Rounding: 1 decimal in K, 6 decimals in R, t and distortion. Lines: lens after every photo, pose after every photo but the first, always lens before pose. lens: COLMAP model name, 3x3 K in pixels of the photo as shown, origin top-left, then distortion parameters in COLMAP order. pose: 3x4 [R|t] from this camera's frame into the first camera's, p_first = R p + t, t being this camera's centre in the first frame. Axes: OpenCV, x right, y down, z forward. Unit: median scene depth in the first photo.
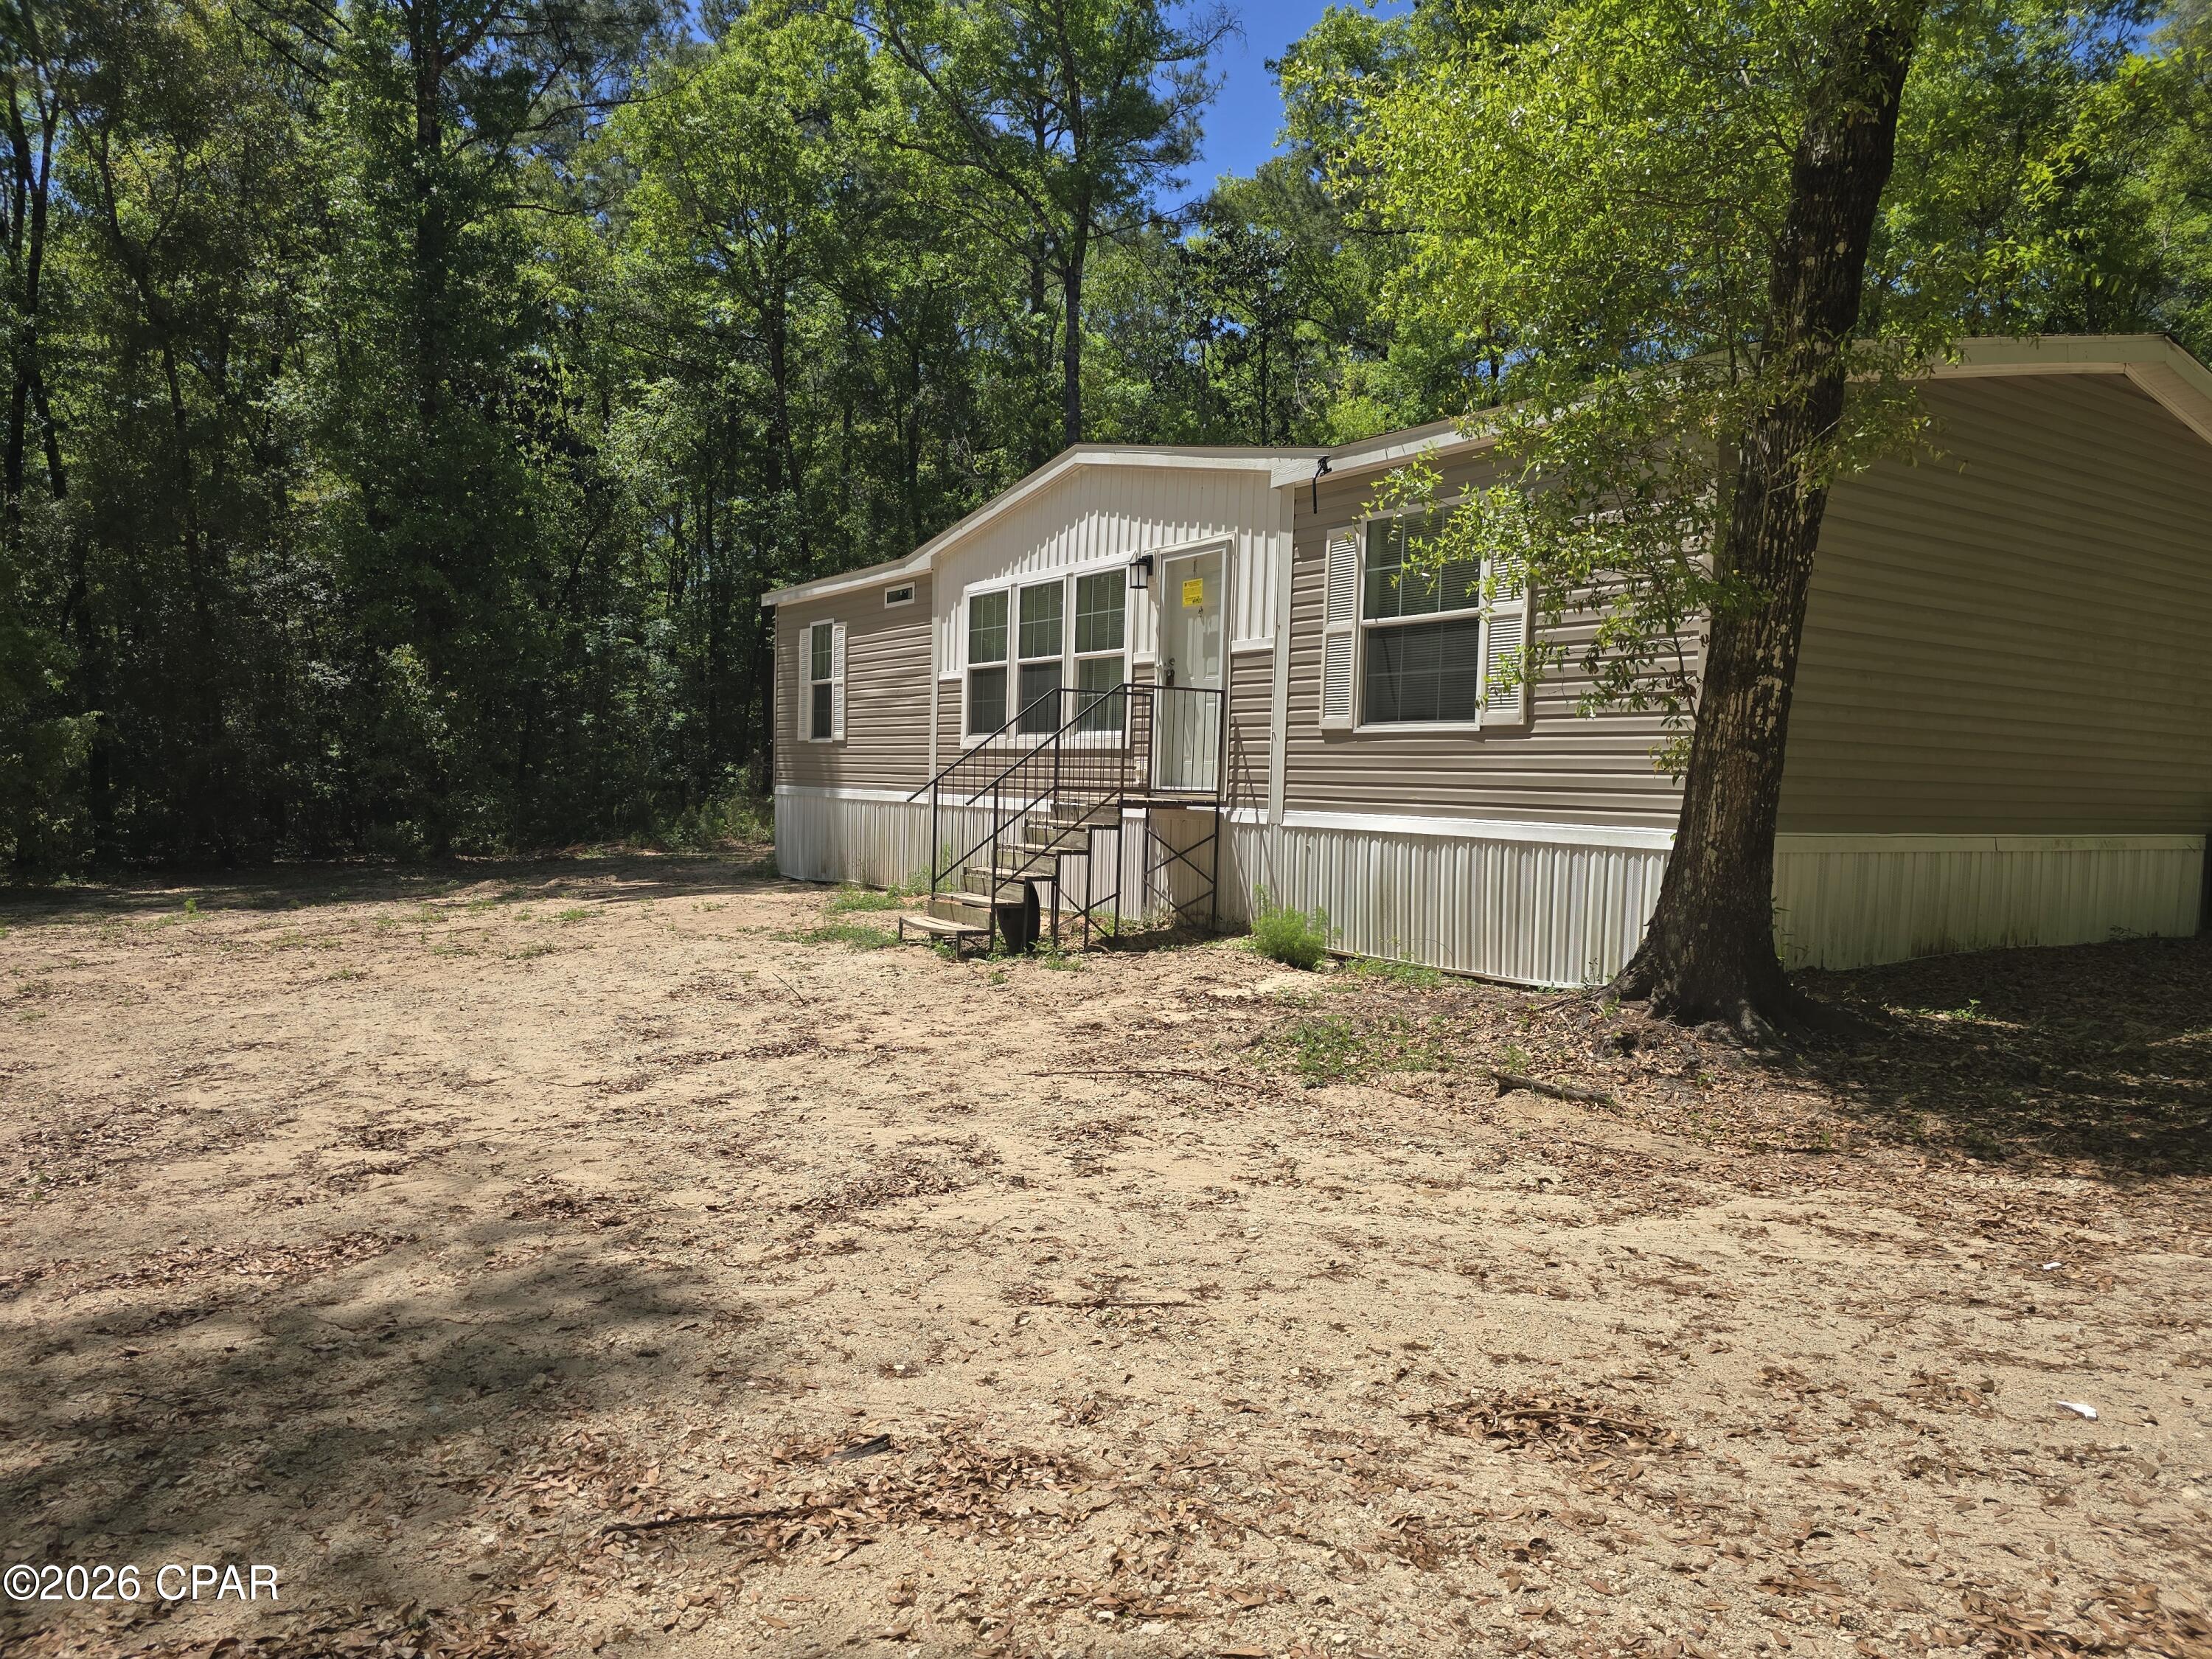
lens RADIAL K [[1458.0, 0, 1149.1], [0, 1458.0, 870.7], [0, 0, 1]] dist [0.079680, -0.091256]
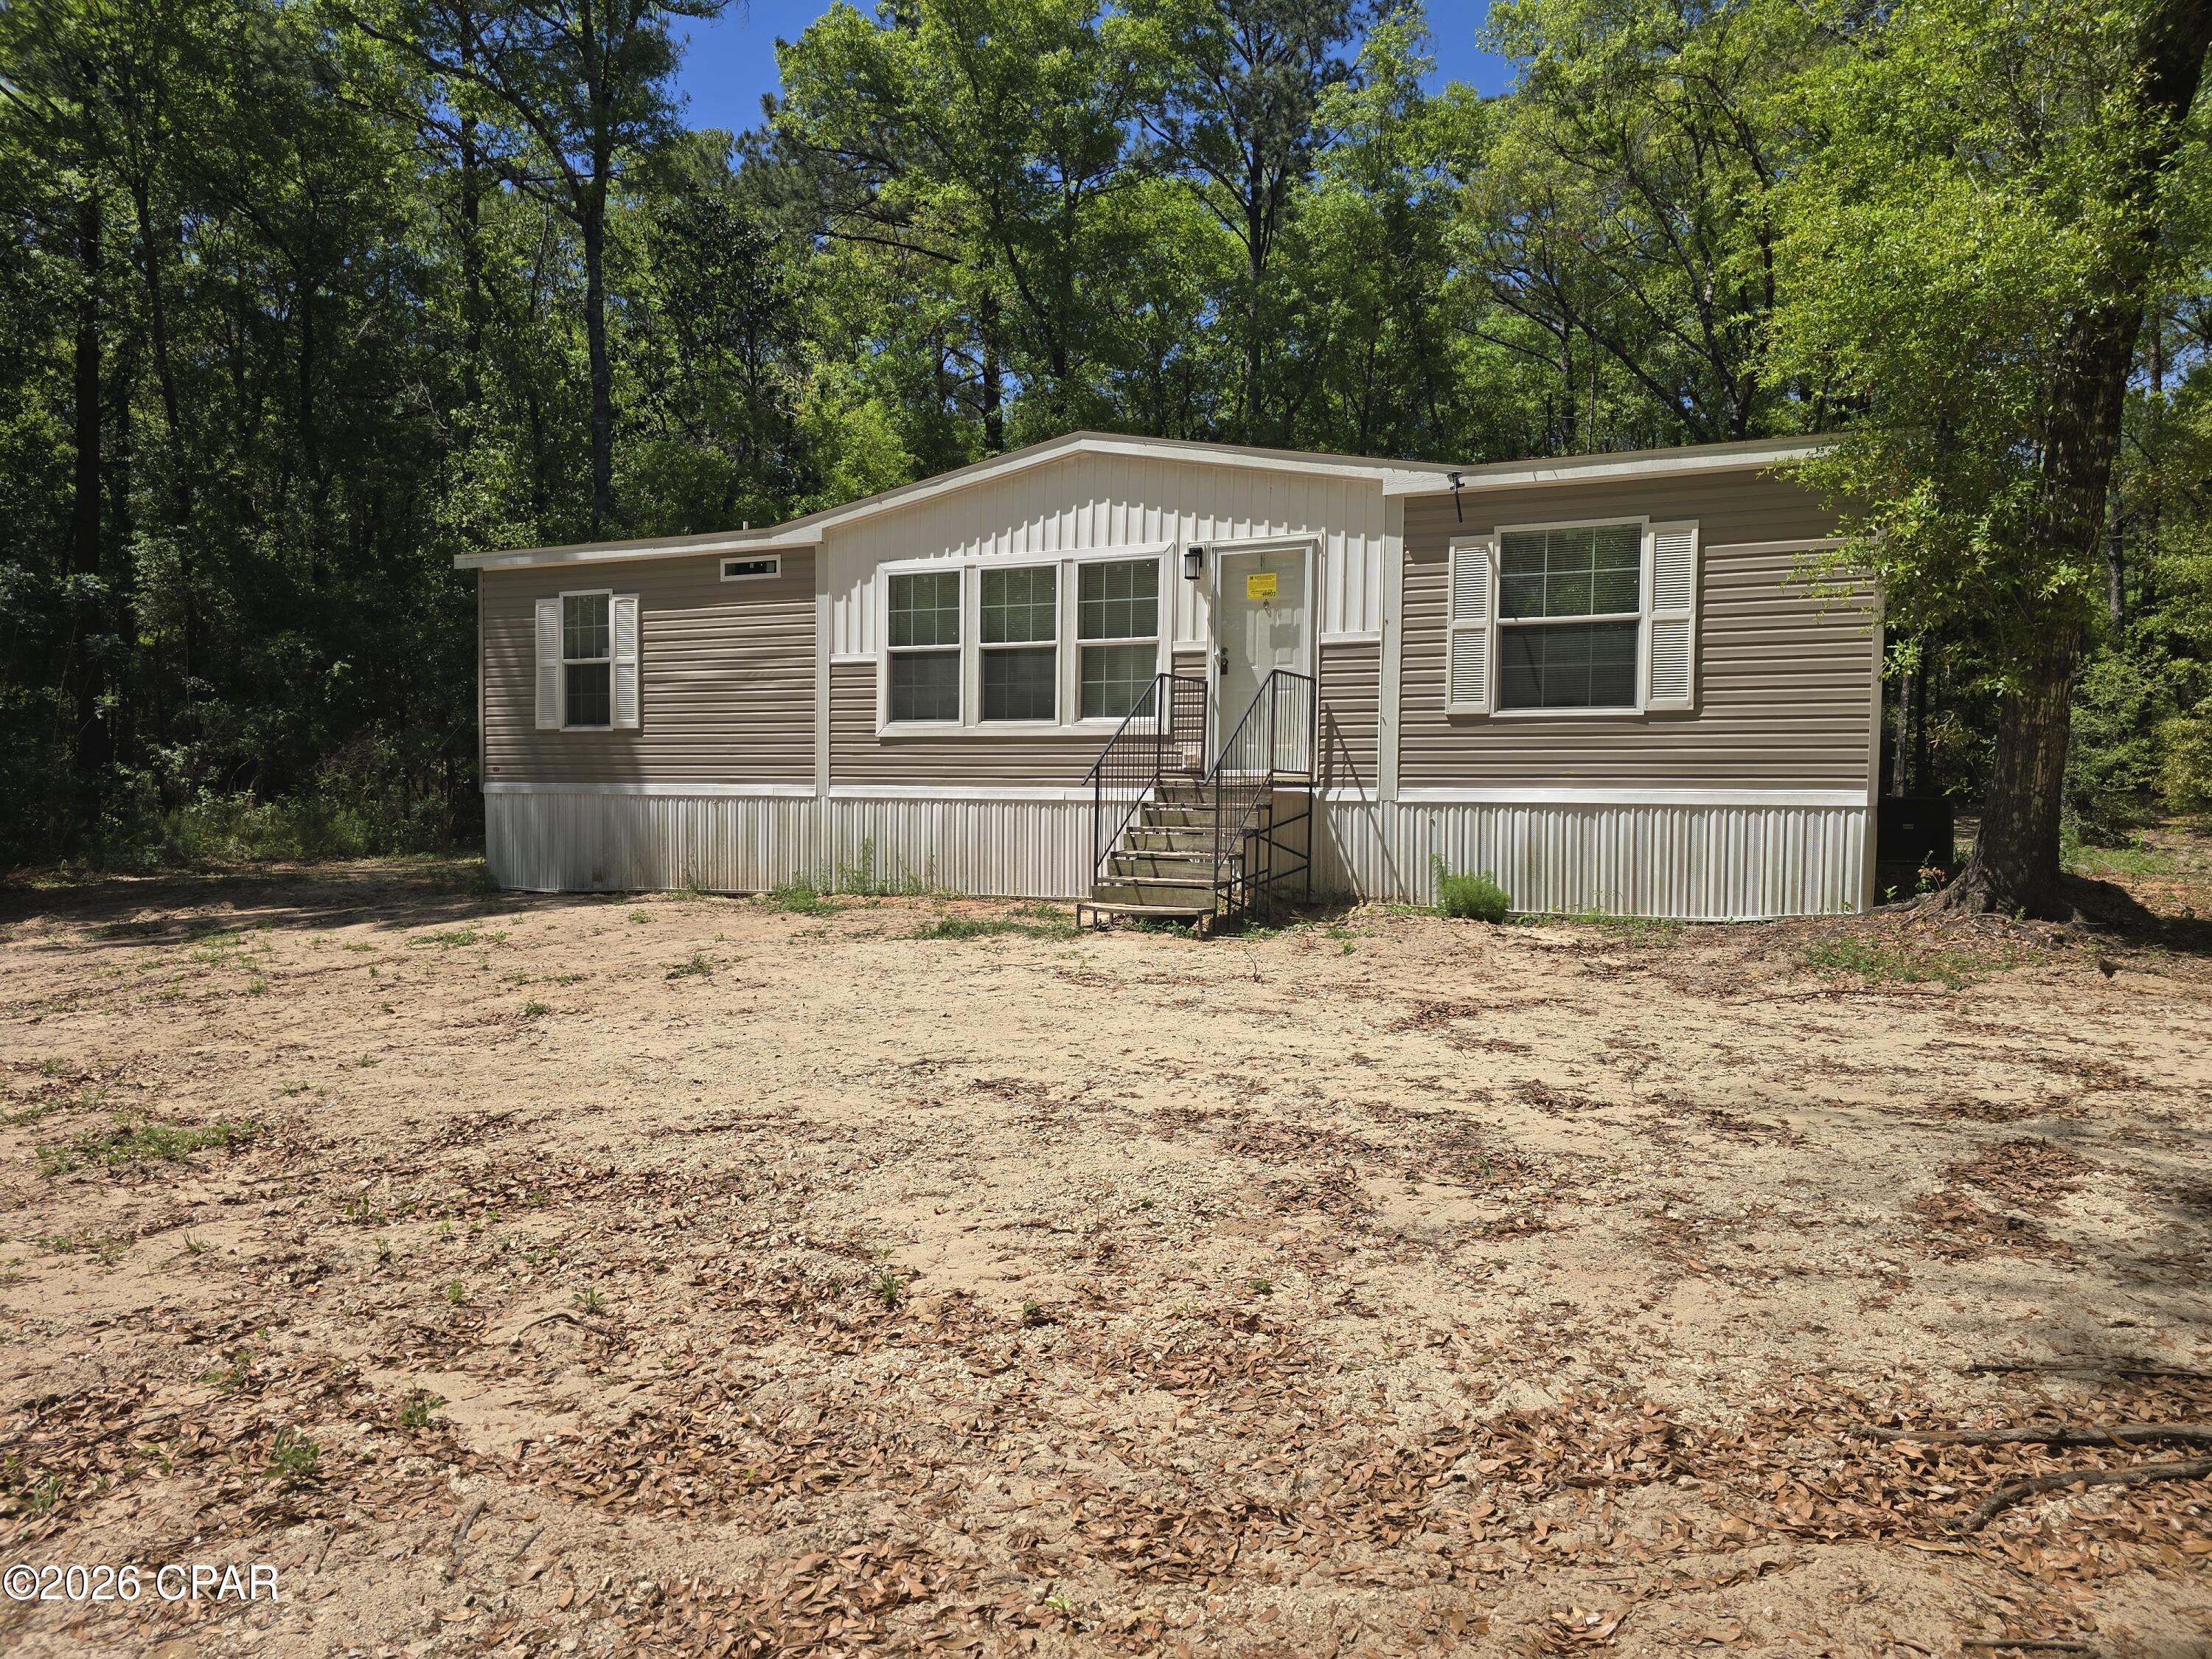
lens RADIAL K [[1458.0, 0, 1149.1], [0, 1458.0, 870.7], [0, 0, 1]] dist [0.079680, -0.091256]
pose [[0.864278, -0.039407, 0.501468, -0.599945], [0.042714, 0.999075, 0.004894, 0.007424], [-0.501197, 0.017190, 0.865162, 0.131570]]
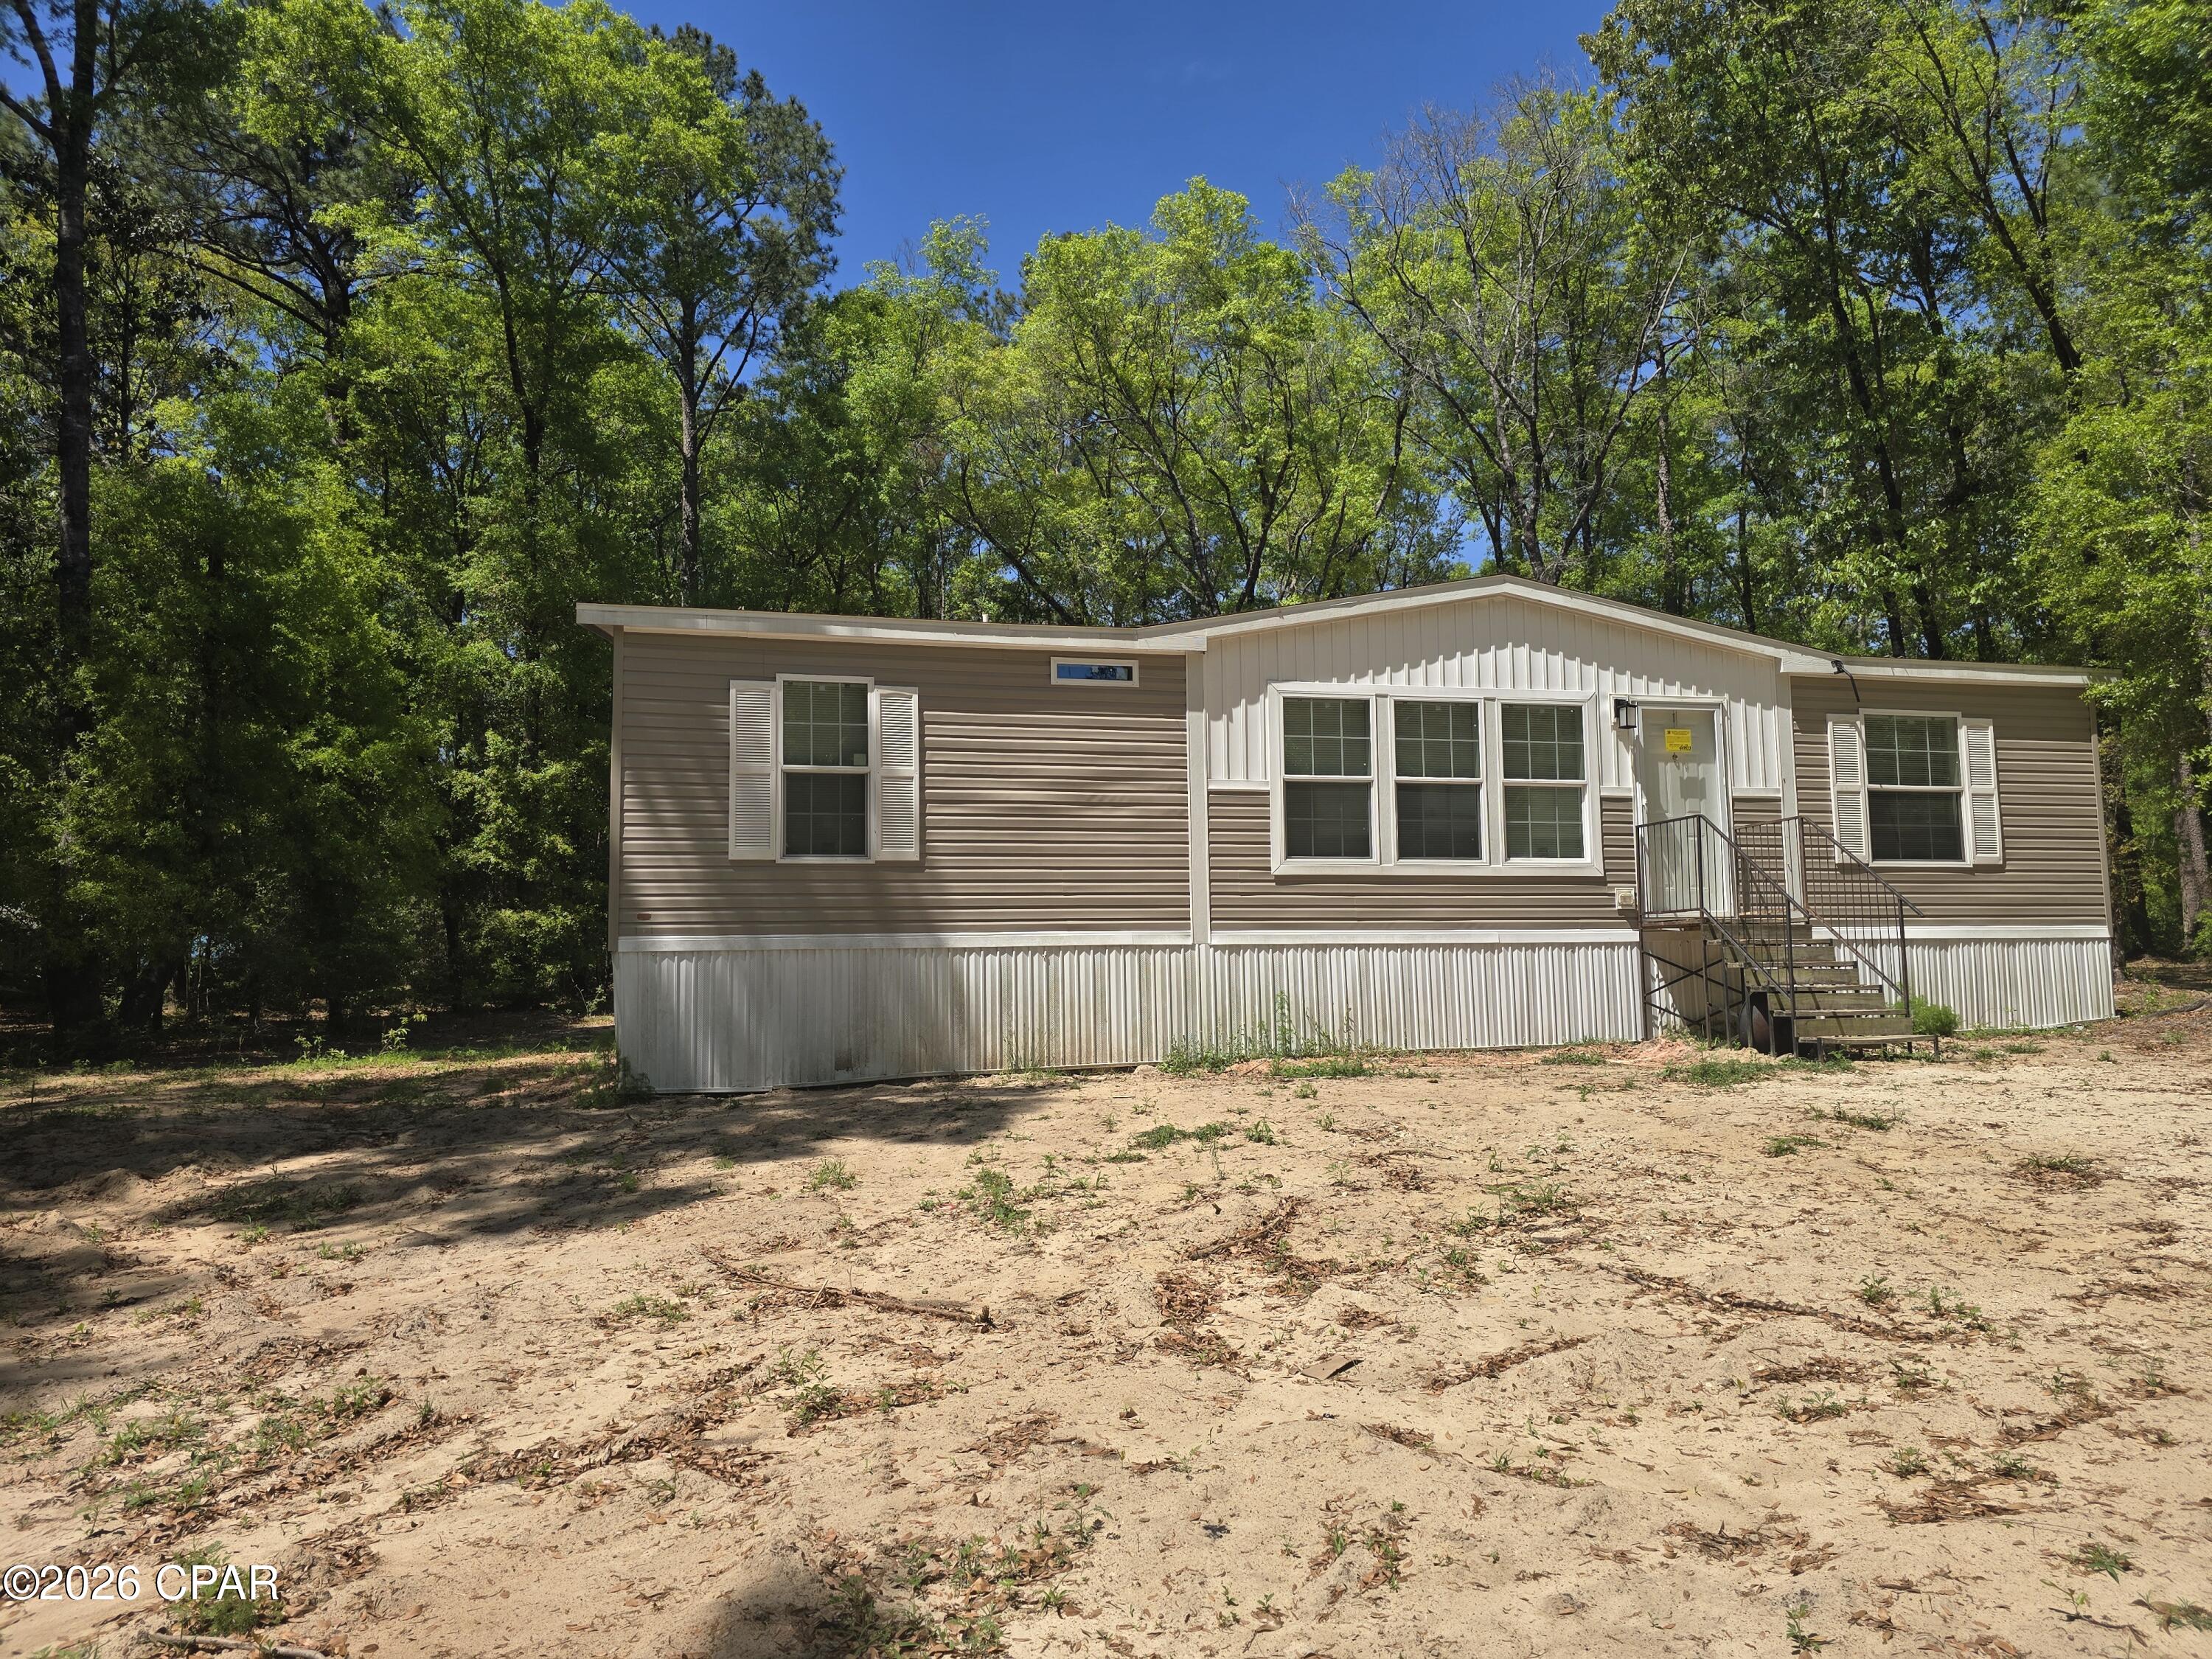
lens RADIAL K [[1487.5, 0, 1107.5], [0, 1487.5, 854.0], [0, 0, 1]] dist [0.042005, -0.036486]
pose [[0.360767, 0.033478, 0.932055, -1.255441], [0.077540, 0.994819, -0.065745, -0.062223], [-0.929427, 0.095990, 0.356302, 1.040308]]
